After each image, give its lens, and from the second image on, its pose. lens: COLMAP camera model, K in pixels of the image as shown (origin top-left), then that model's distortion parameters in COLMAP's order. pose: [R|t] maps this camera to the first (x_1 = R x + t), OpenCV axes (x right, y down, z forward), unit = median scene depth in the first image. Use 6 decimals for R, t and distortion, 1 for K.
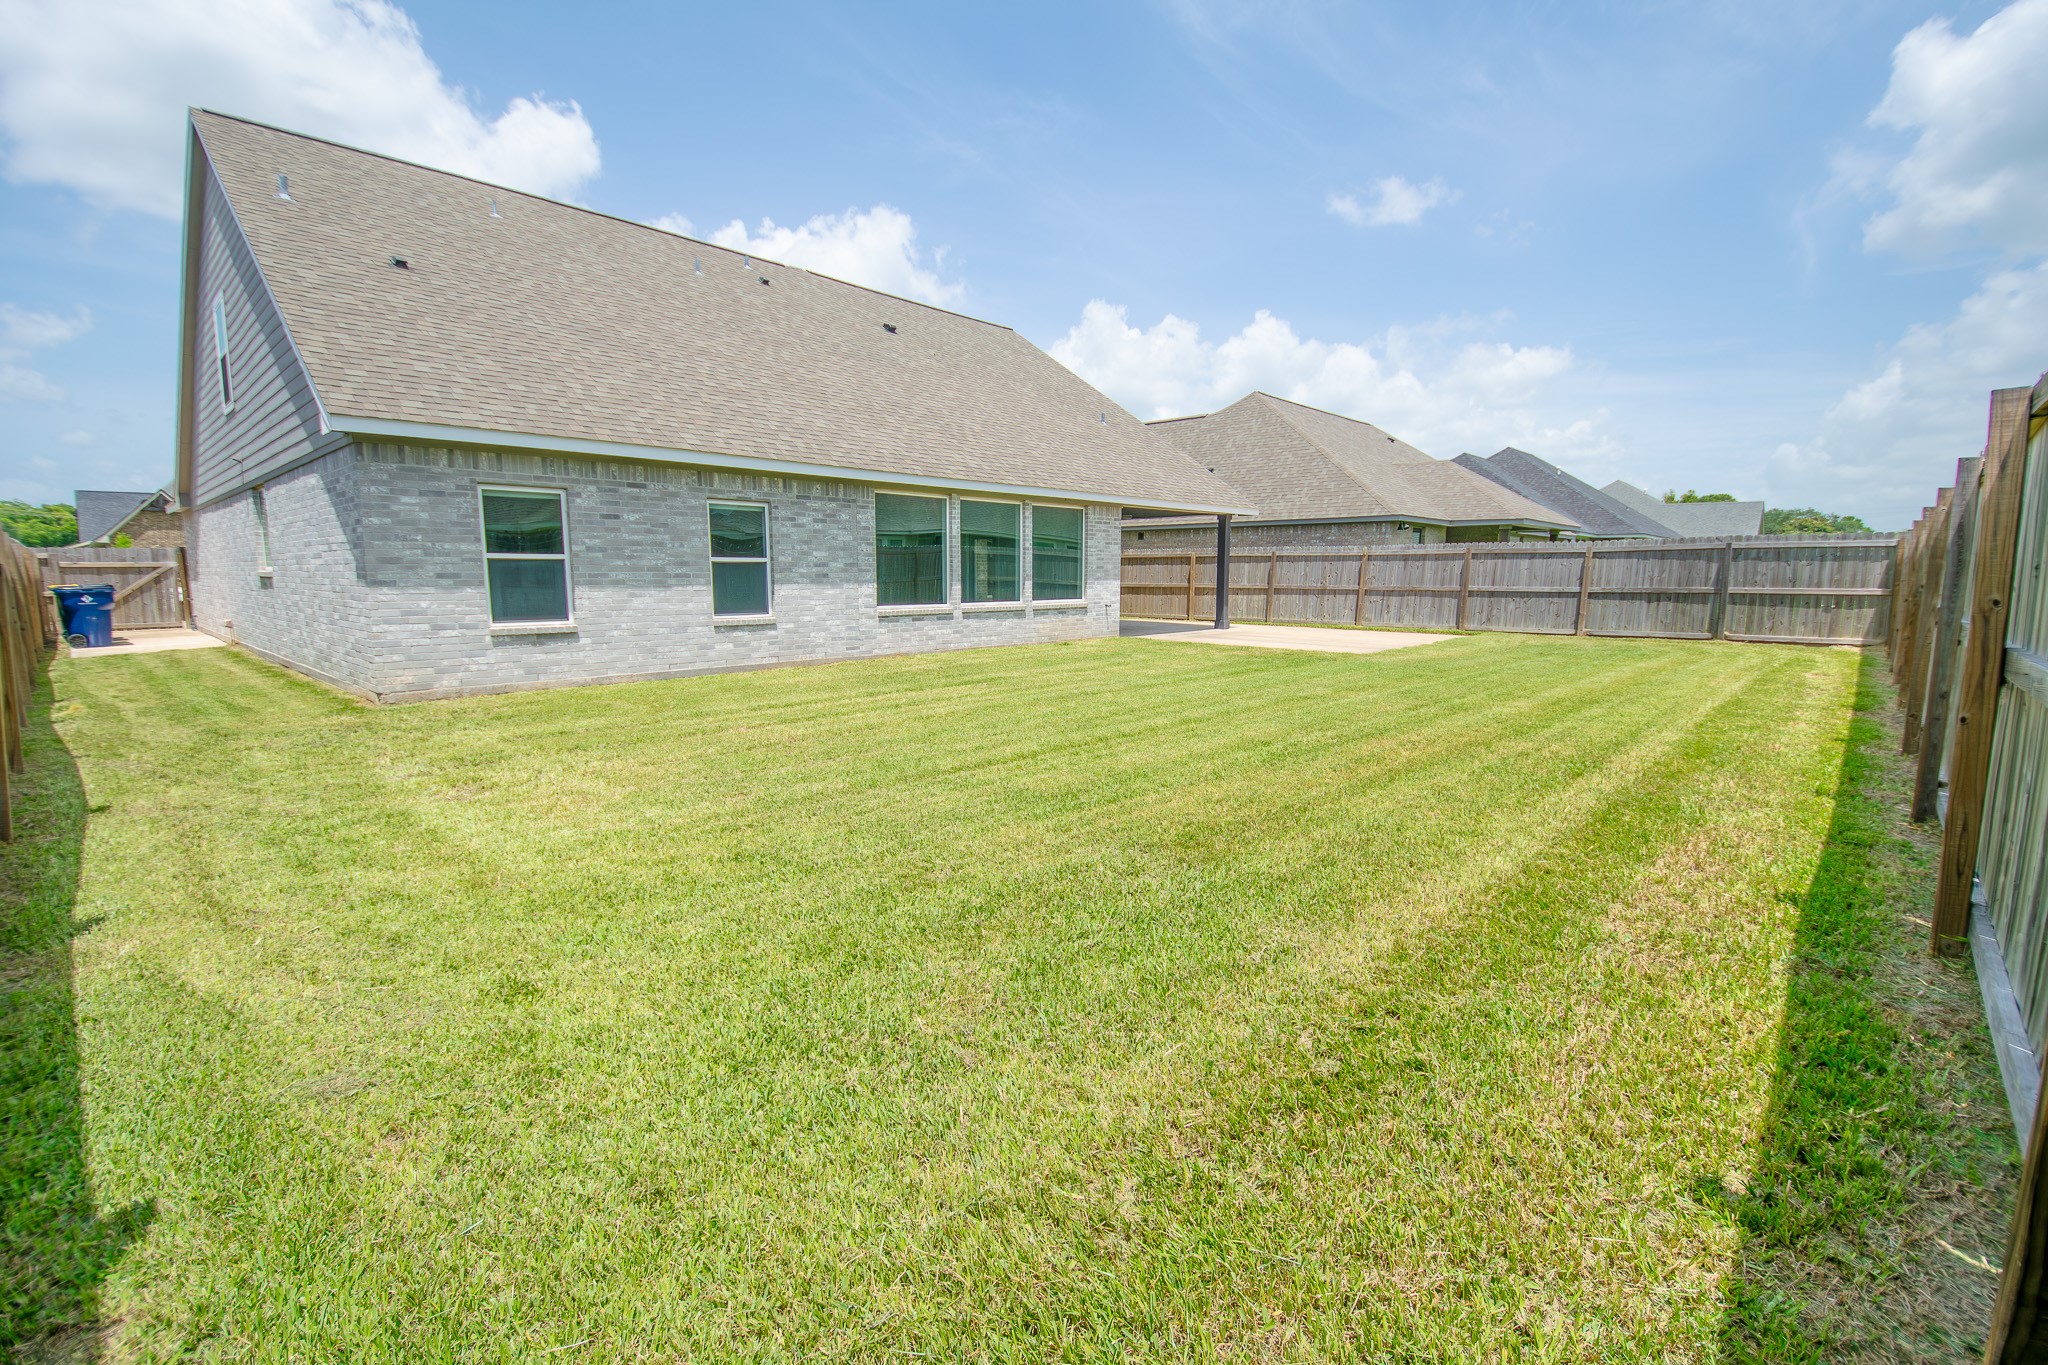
lens RADIAL K [[909.1, 0, 1029.0], [0, 909.1, 680.6], [0, 0, 1]] dist [-0.008458, -0.007151]
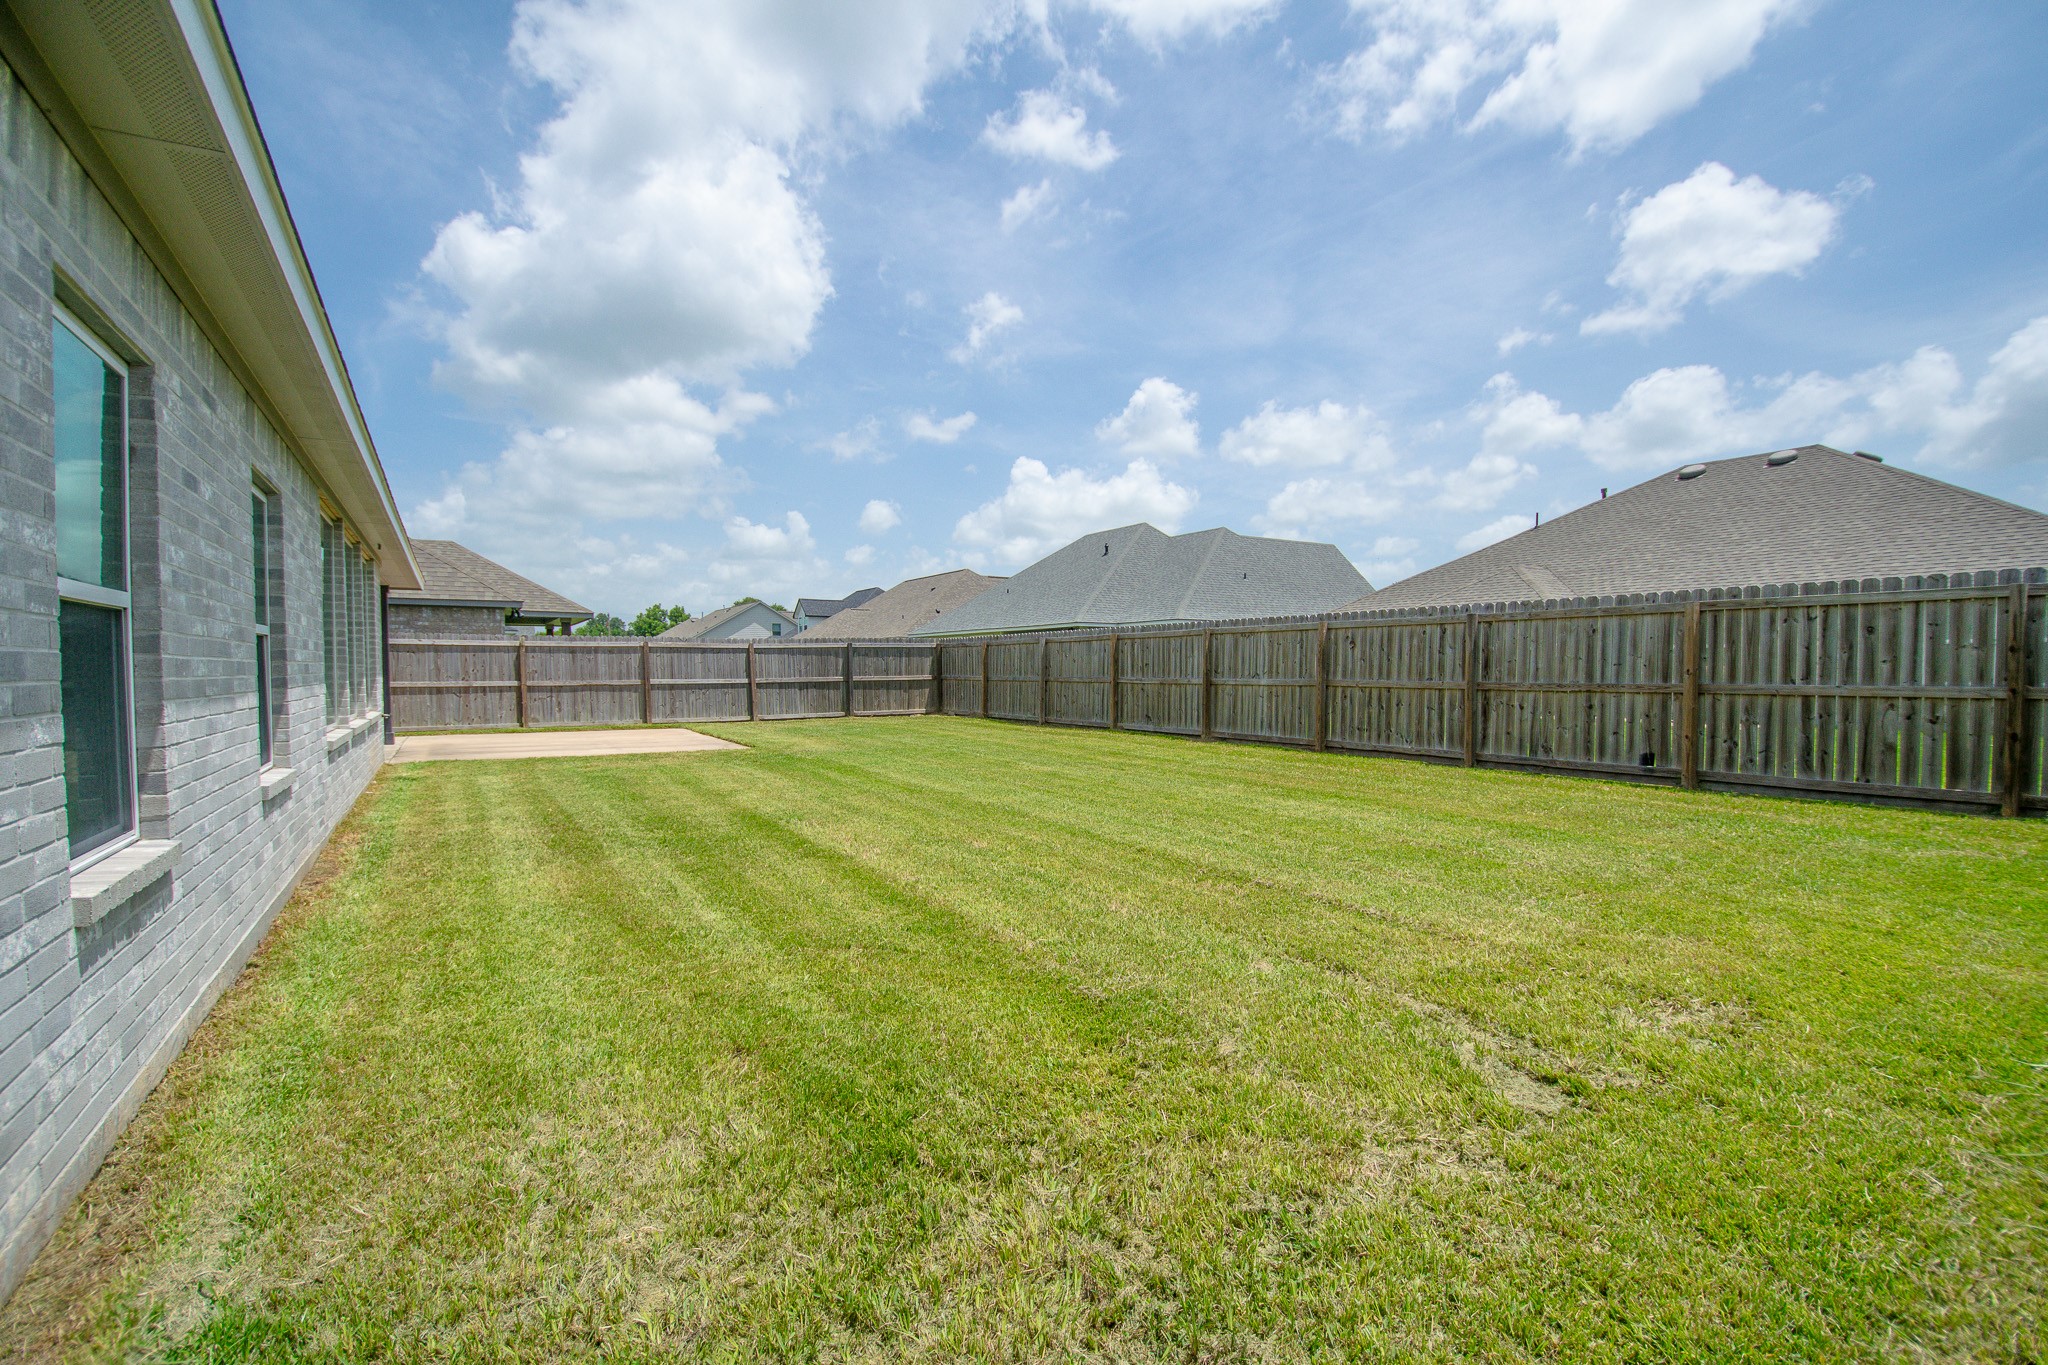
lens RADIAL K [[909.1, 0, 1036.7], [0, 909.1, 690.0], [0, 0, 1]] dist [-0.008458, -0.007151]
pose [[0.235216, -0.025201, 0.971616, -0.382686], [0.116424, 0.993197, -0.002424, -0.041703], [-0.964945, 0.113690, 0.236549, 0.360414]]
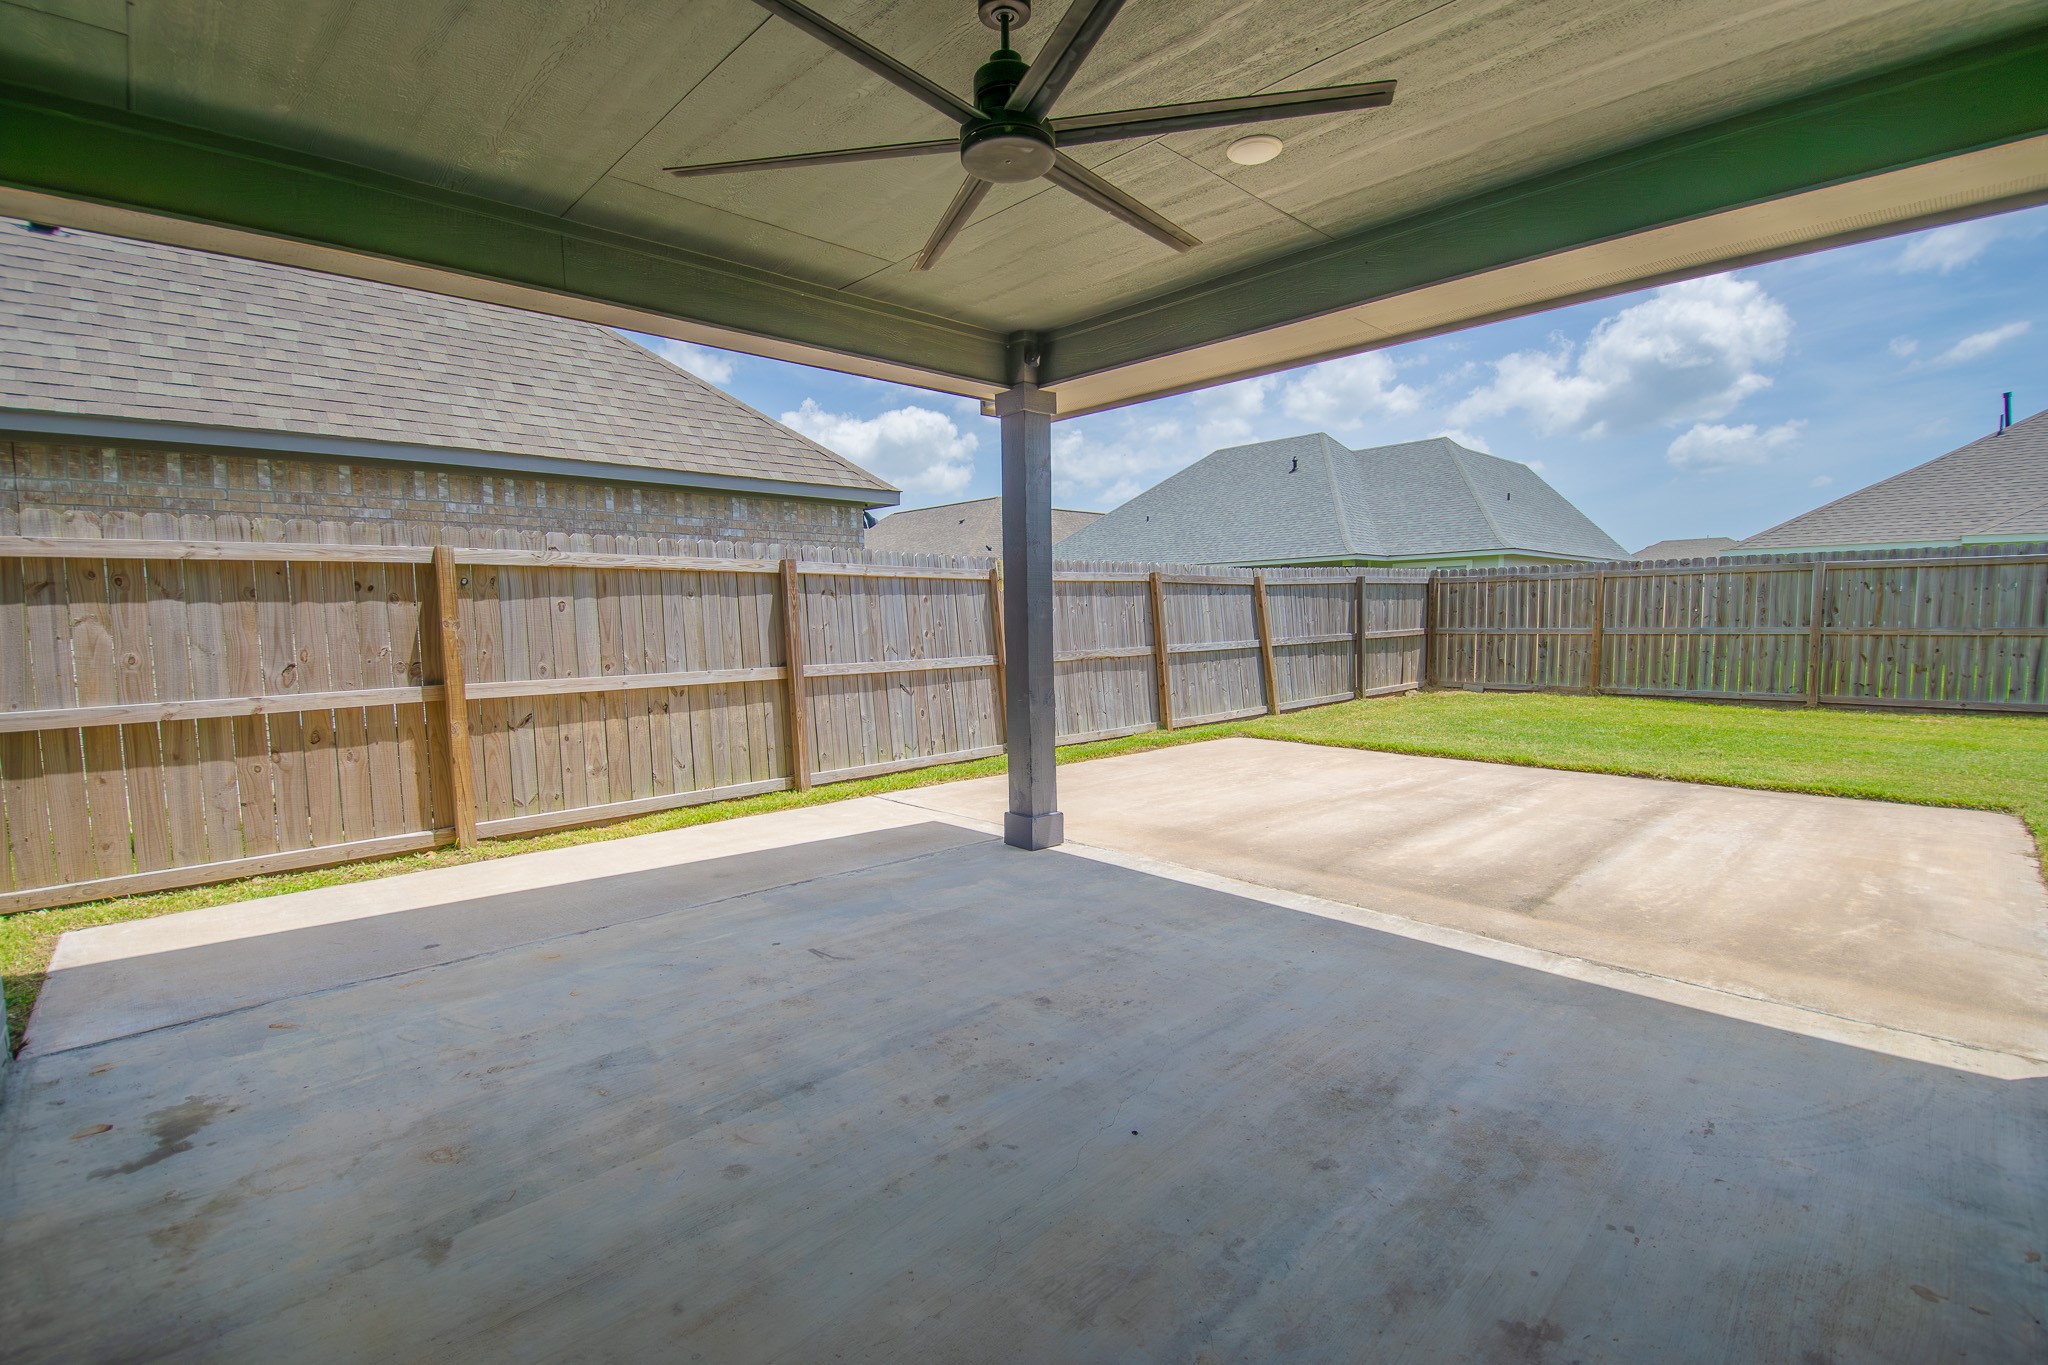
lens RADIAL K [[909.1, 0, 1031.8], [0, 909.1, 699.5], [0, 0, 1]] dist [-0.008458, -0.007151]
pose [[0.041515, -0.093629, 0.994741, -0.039186], [0.133511, 0.987191, 0.087346, -0.129805], [-0.990177, 0.129183, 0.053484, 1.057218]]
